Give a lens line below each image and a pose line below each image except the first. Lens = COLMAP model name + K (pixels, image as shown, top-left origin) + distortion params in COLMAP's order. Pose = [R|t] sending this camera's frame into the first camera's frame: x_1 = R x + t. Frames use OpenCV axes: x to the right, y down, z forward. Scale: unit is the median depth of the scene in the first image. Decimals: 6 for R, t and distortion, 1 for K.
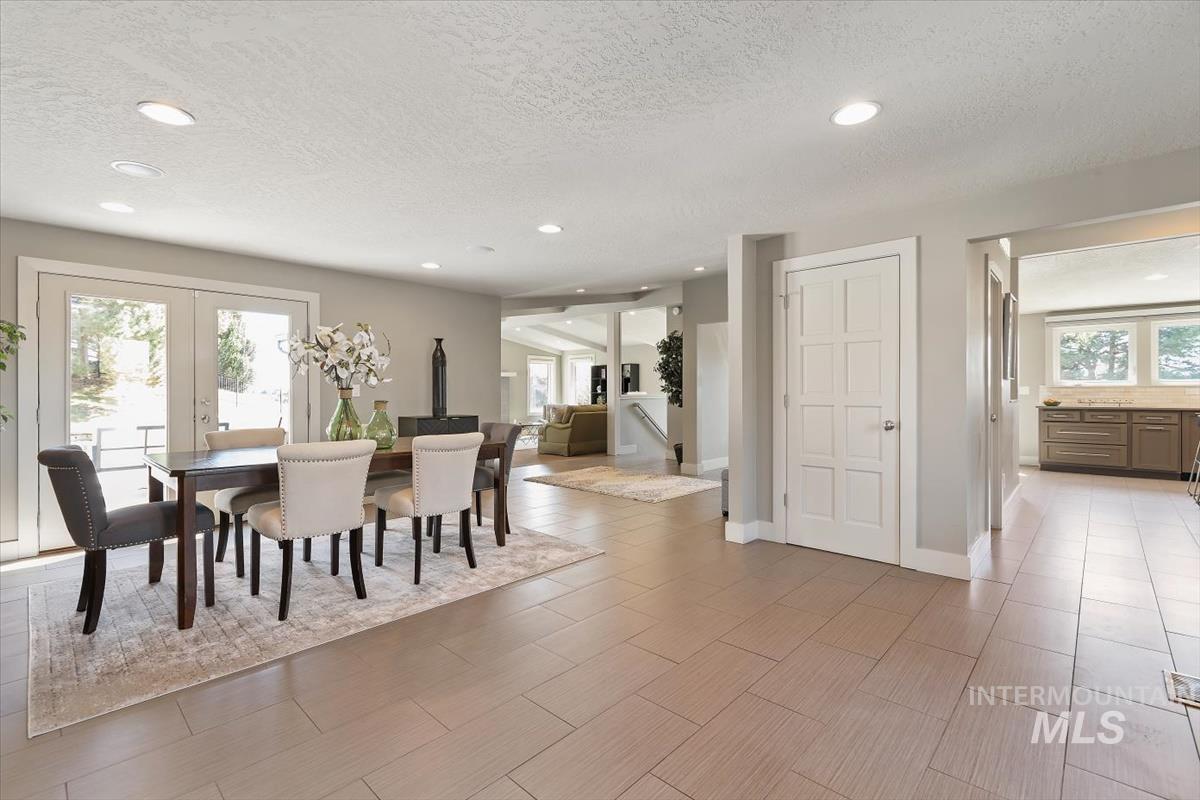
lens RADIAL K [[538.7, 0, 600.6], [0, 538.7, 395.5], [0, 0, 1]] dist [-0.001940, -0.000208]
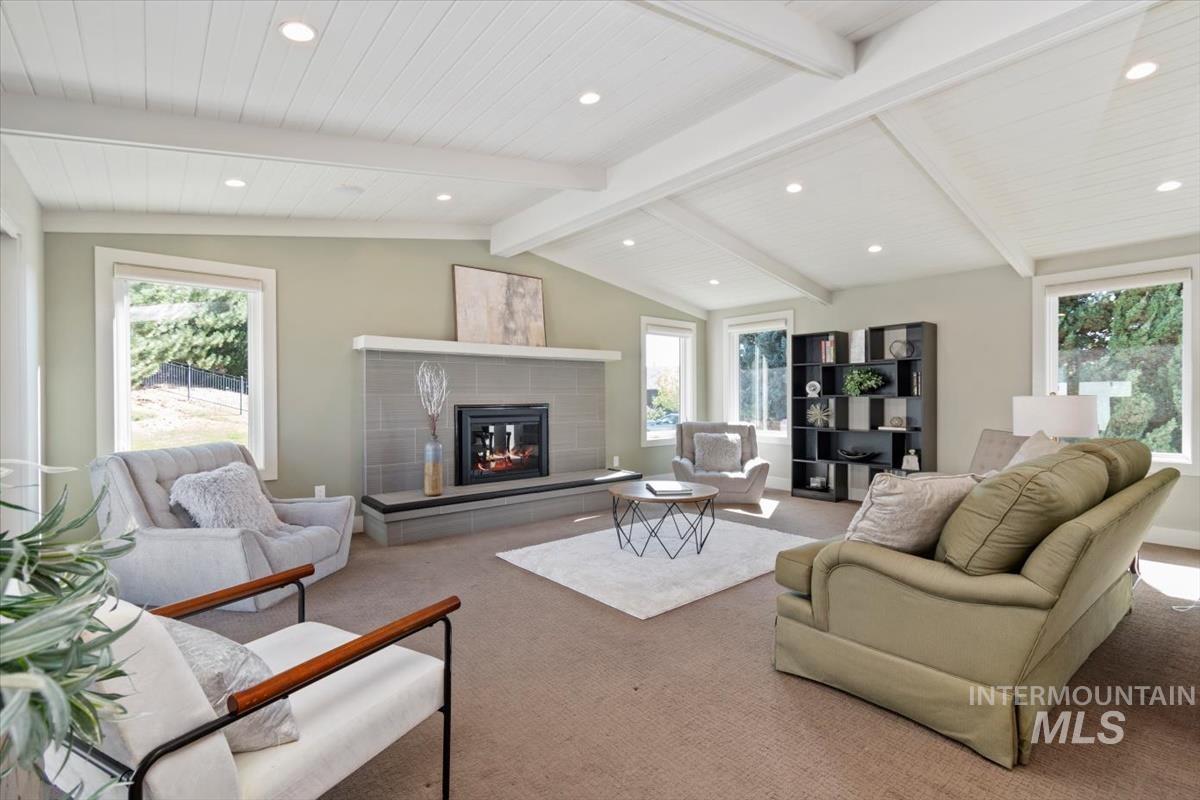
lens RADIAL K [[538.7, 0, 598.3], [0, 538.7, 401.0], [0, 0, 1]] dist [-0.001940, -0.000208]
pose [[0.990175, 0.007625, -0.139628, -0.108847], [-0.007834, 0.999969, -0.000944, -0.000476], [0.139616, 0.002028, 0.990204, 0.539155]]
